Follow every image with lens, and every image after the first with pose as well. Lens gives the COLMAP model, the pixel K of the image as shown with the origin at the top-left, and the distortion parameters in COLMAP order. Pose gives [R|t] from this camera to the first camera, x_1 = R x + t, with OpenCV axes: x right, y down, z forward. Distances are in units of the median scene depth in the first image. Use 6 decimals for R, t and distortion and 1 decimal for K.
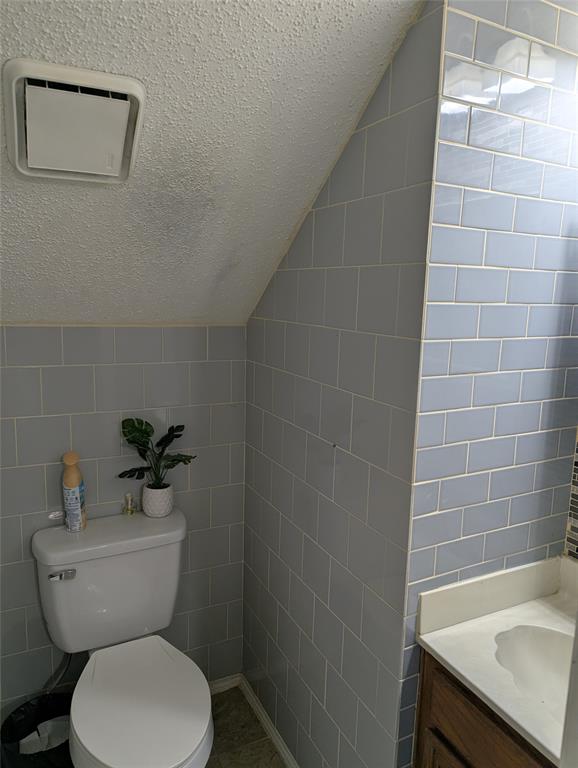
lens RADIAL K [[544.4, 0, 289.6], [0, 544.4, 383.8], [0, 0, 1]] dist [0.047183, -0.047405]
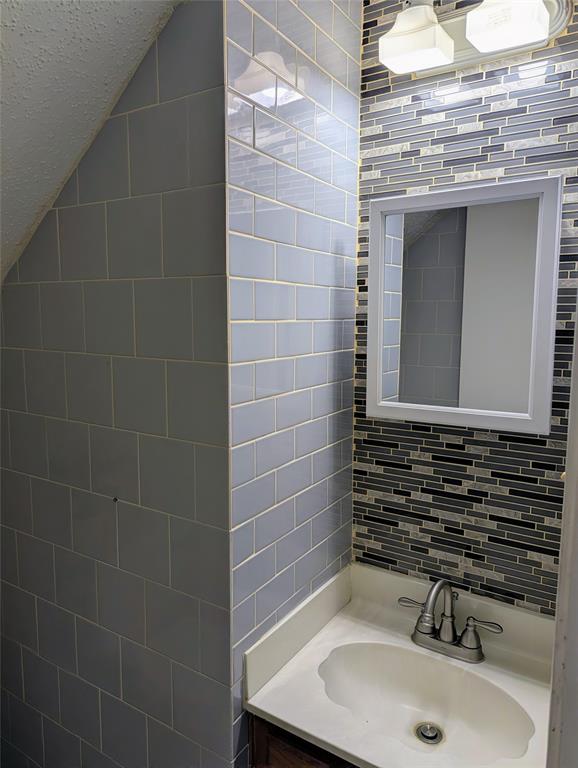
lens RADIAL K [[544.4, 0, 287.5], [0, 544.4, 382.6], [0, 0, 1]] dist [0.047183, -0.047405]
pose [[0.864685, -0.083797, 0.495275, -0.097096], [0.100048, 0.994963, -0.006330, -0.031919], [-0.492250, 0.055025, 0.868713, 0.179817]]
